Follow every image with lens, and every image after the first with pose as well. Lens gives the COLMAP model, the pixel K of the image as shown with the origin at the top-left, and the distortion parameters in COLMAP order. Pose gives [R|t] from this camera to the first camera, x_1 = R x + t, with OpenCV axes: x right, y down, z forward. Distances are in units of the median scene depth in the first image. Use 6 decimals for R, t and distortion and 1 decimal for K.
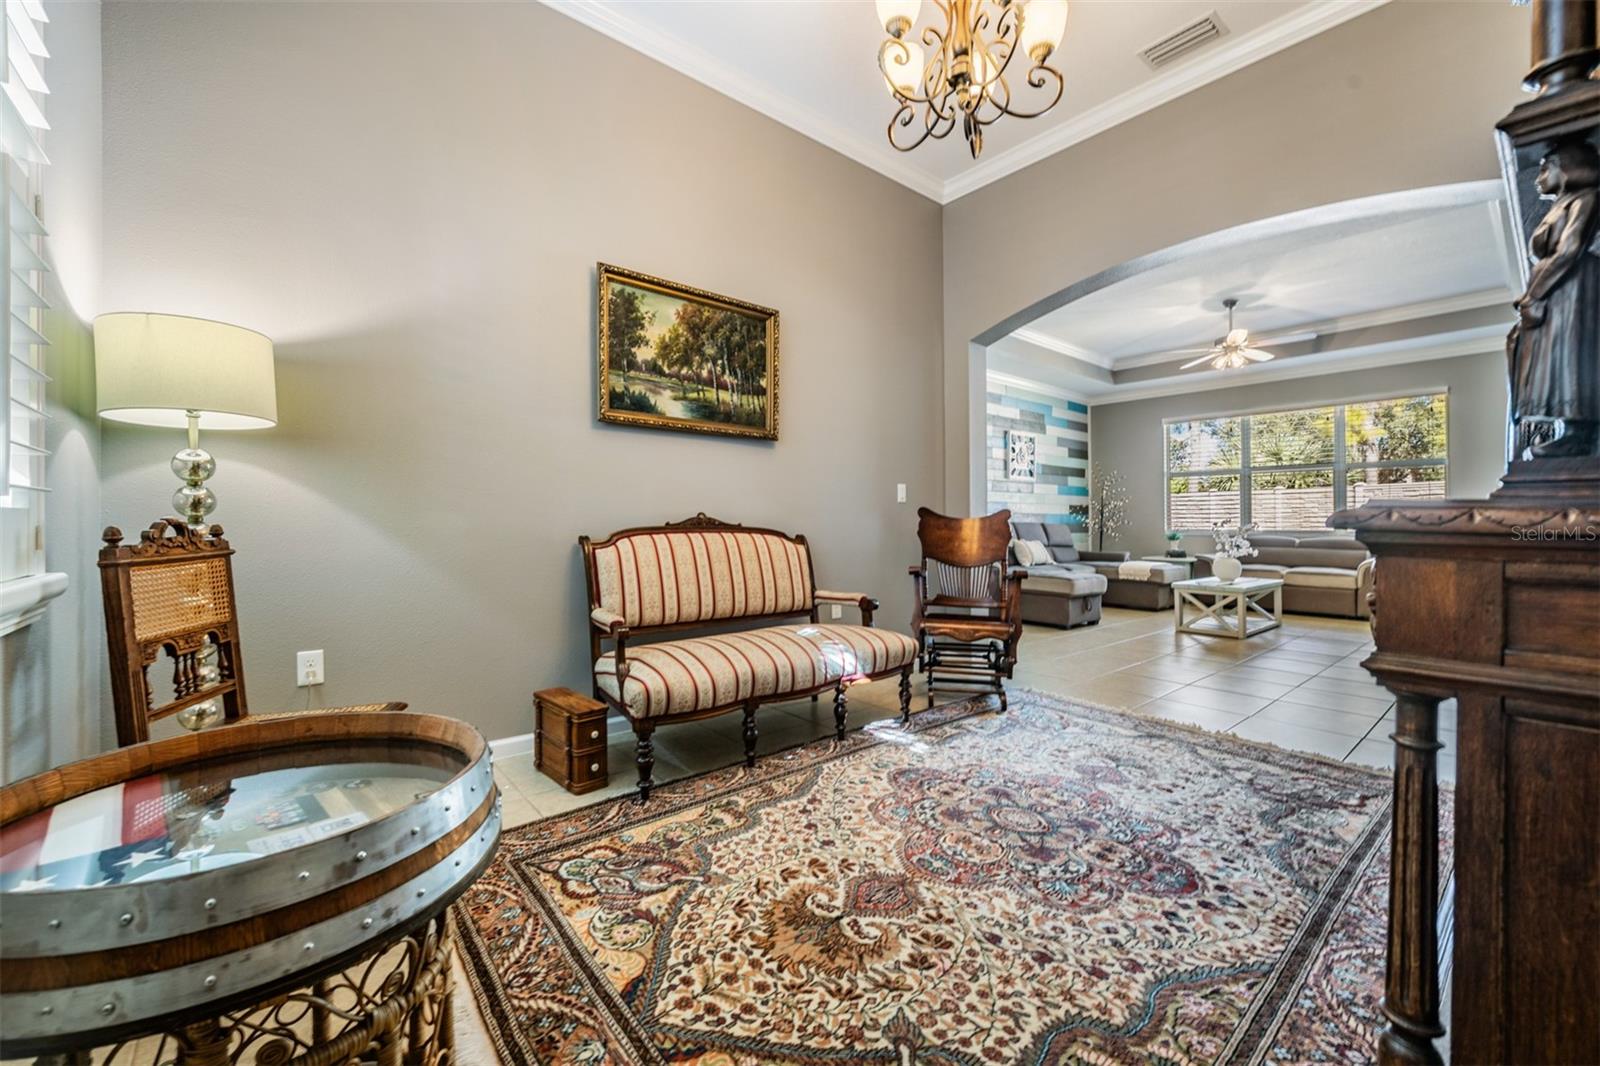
lens RADIAL K [[638.6, 0, 806.8], [0, 638.6, 524.8], [0, 0, 1]] dist [-0.011141, -0.000283]
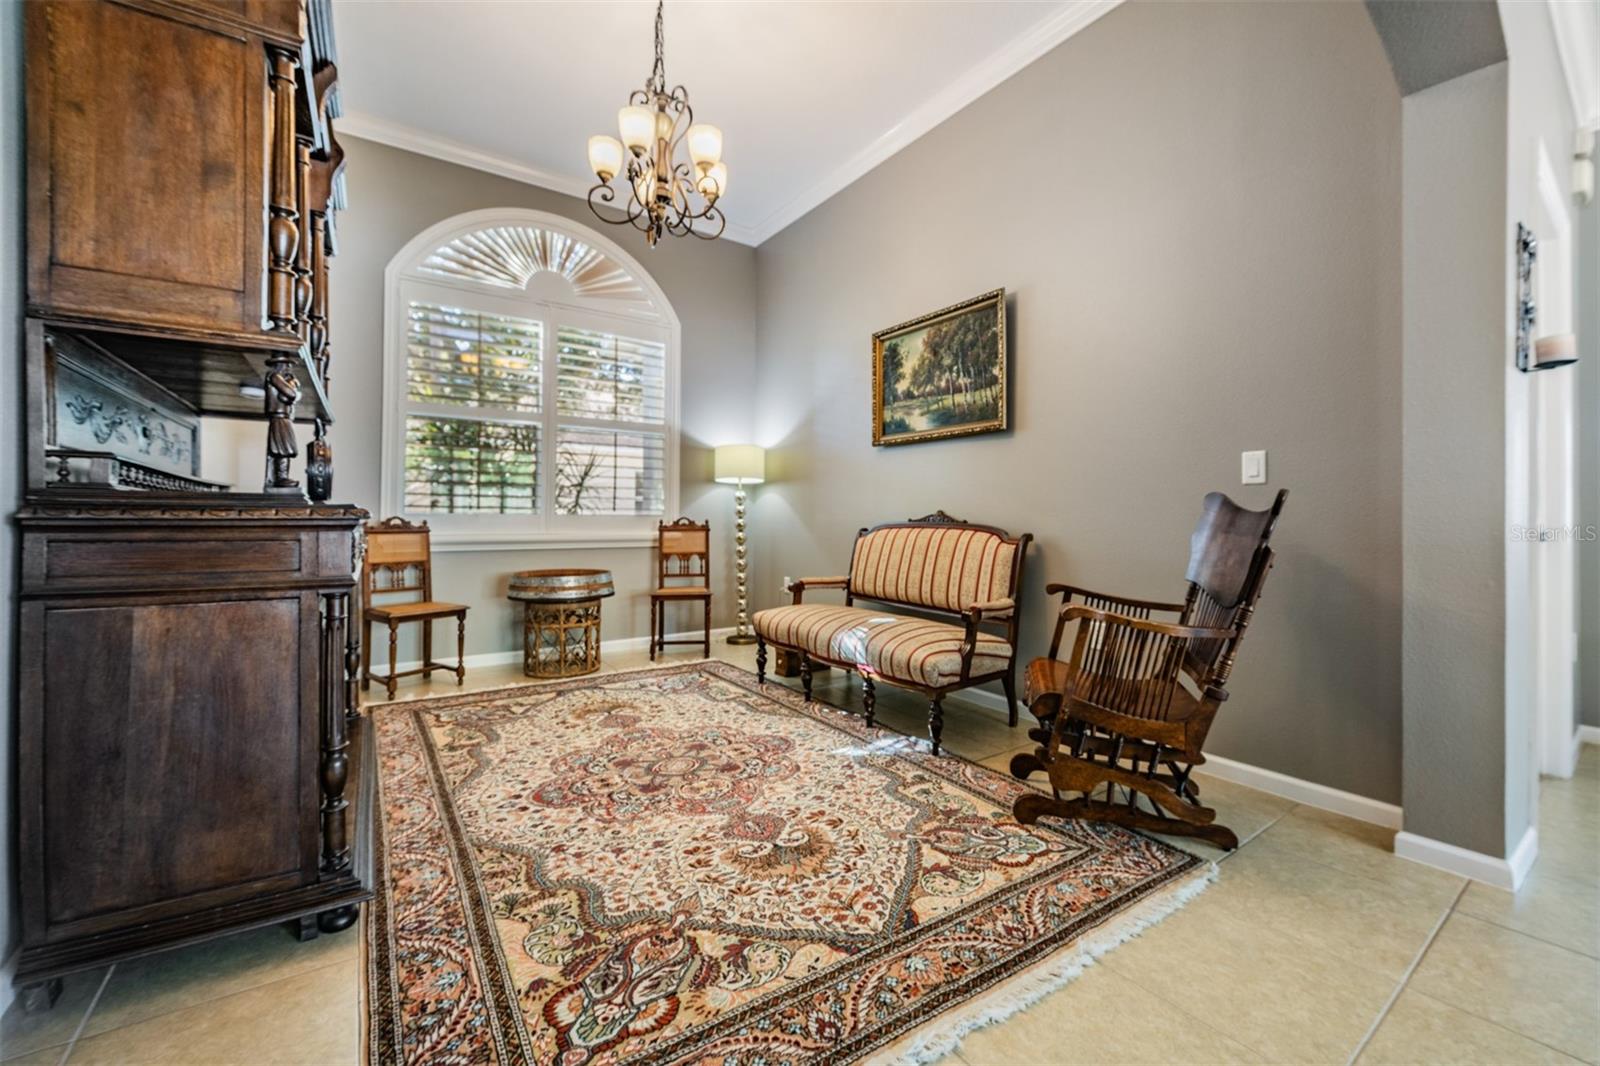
lens RADIAL K [[638.6, 0, 805.0], [0, 638.6, 525.6], [0, 0, 1]] dist [-0.011141, -0.000283]
pose [[-0.091808, 0.005329, -0.995762, 1.184978], [-0.010982, 0.999919, 0.006363, 0.004183], [0.995716, 0.011519, -0.091742, 1.066216]]
